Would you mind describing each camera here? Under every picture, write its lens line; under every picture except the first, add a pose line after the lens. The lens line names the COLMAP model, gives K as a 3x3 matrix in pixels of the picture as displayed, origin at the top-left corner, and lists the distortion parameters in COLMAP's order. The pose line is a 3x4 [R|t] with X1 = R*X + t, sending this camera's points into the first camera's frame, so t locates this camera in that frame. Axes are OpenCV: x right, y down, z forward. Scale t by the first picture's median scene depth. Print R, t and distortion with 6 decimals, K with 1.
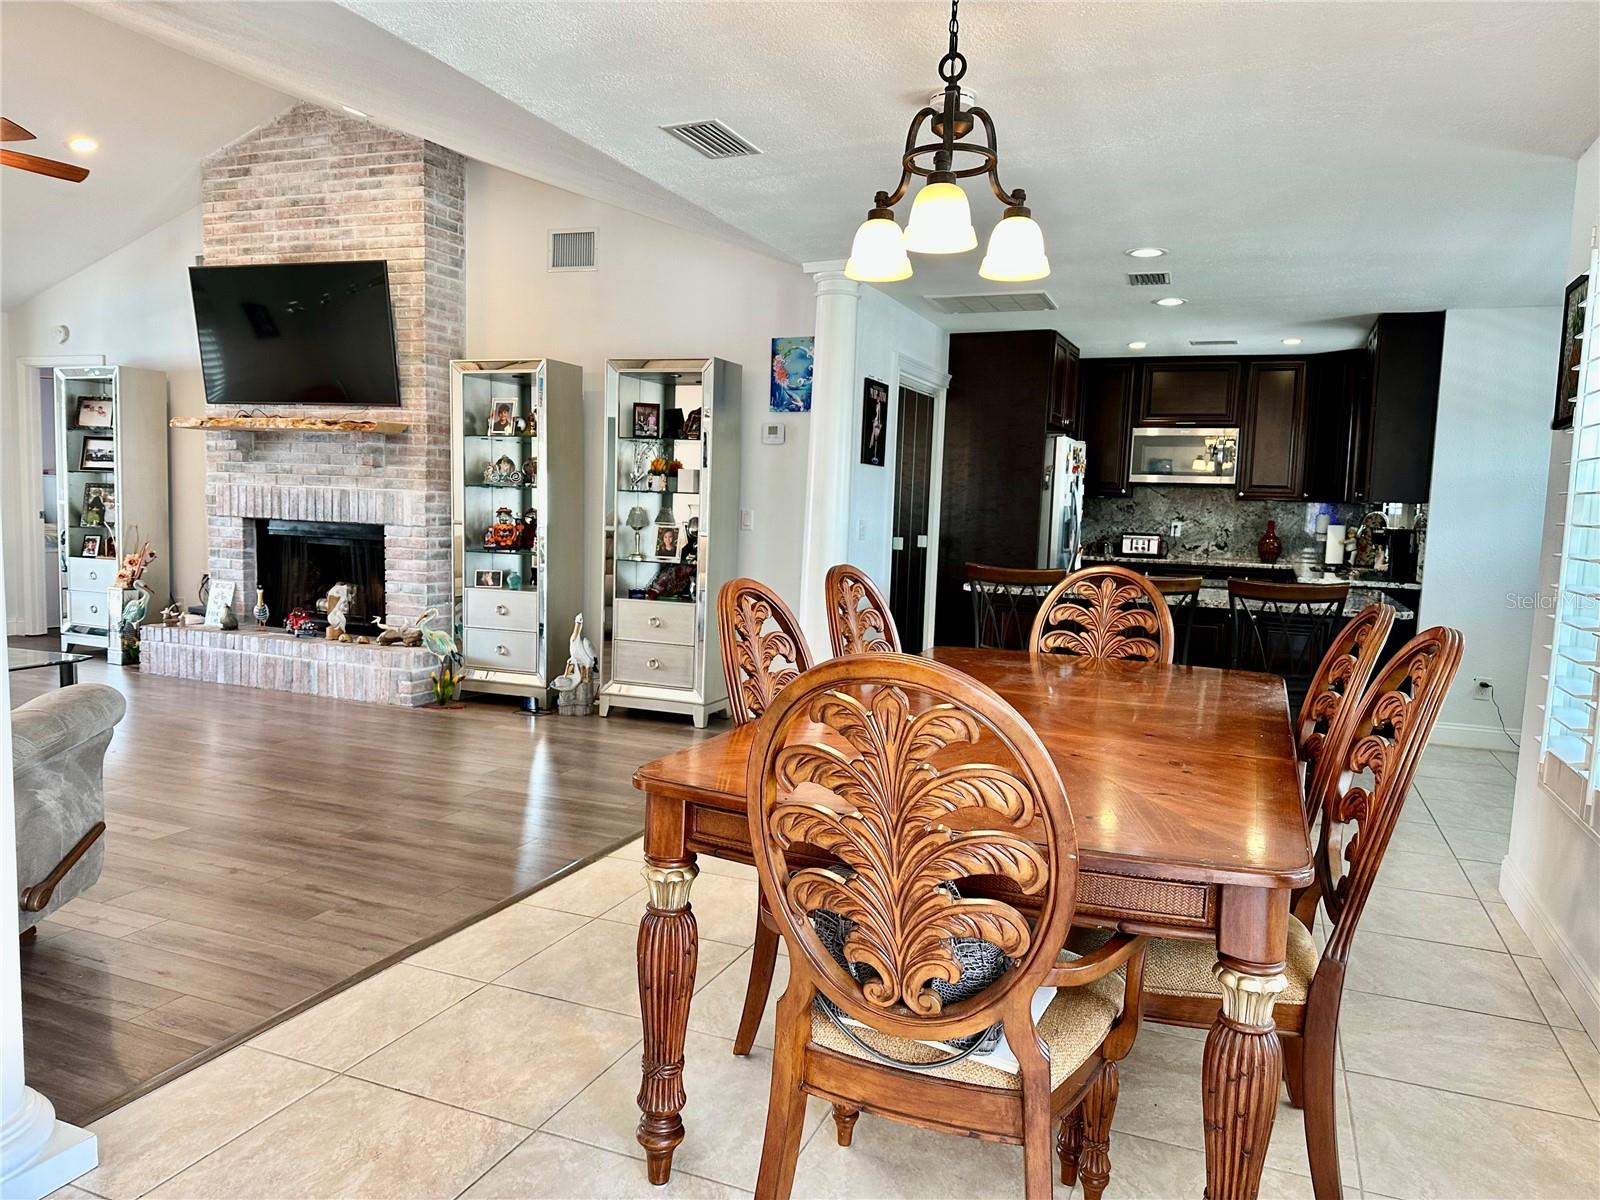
lens RADIAL K [[1119.7, 0, 794.9], [0, 1119.7, 603.7], [0, 0, 1]] dist [0.045972, -0.054536]
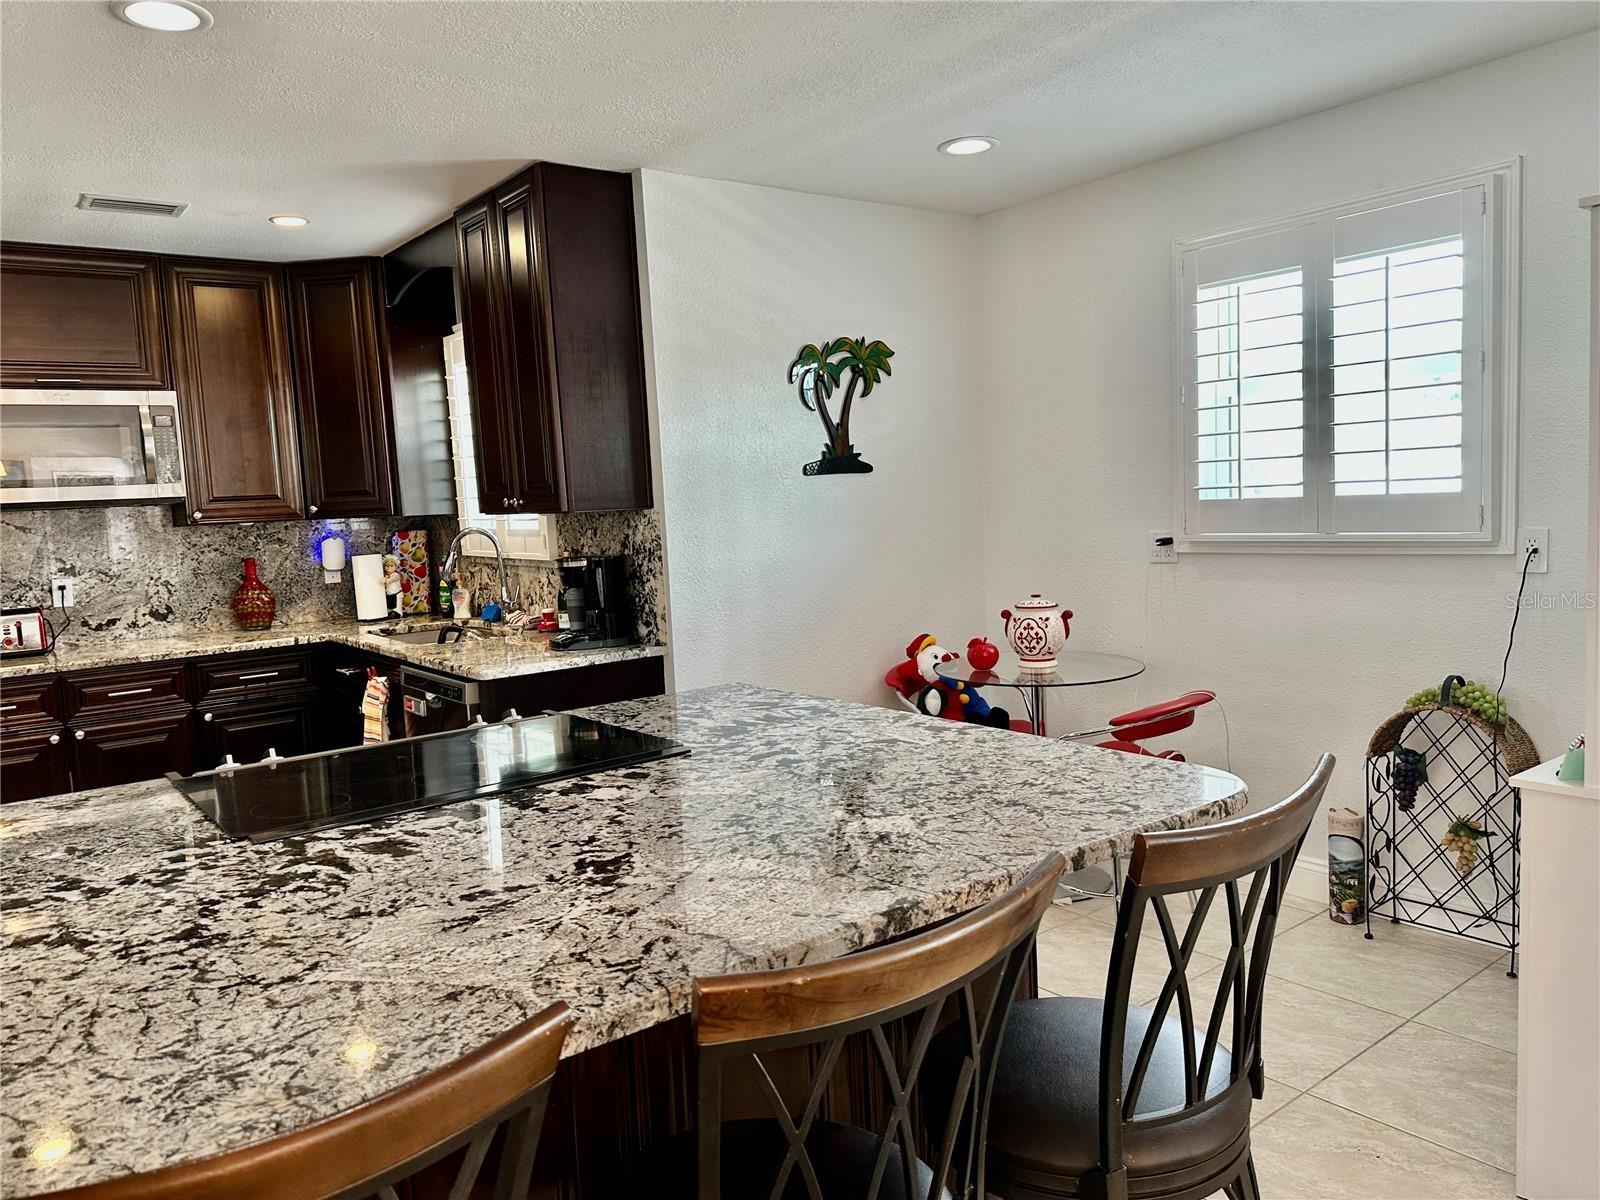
lens RADIAL K [[1139.4, 0, 797.0], [0, 1139.4, 606.9], [0, 0, 1]] dist [0.000143, -0.008324]
pose [[0.496466, -0.142666, 0.856252, 0.090904], [0.144346, 0.986237, 0.080631, -0.074325], [-0.855971, 0.083566, 0.510226, 0.638987]]
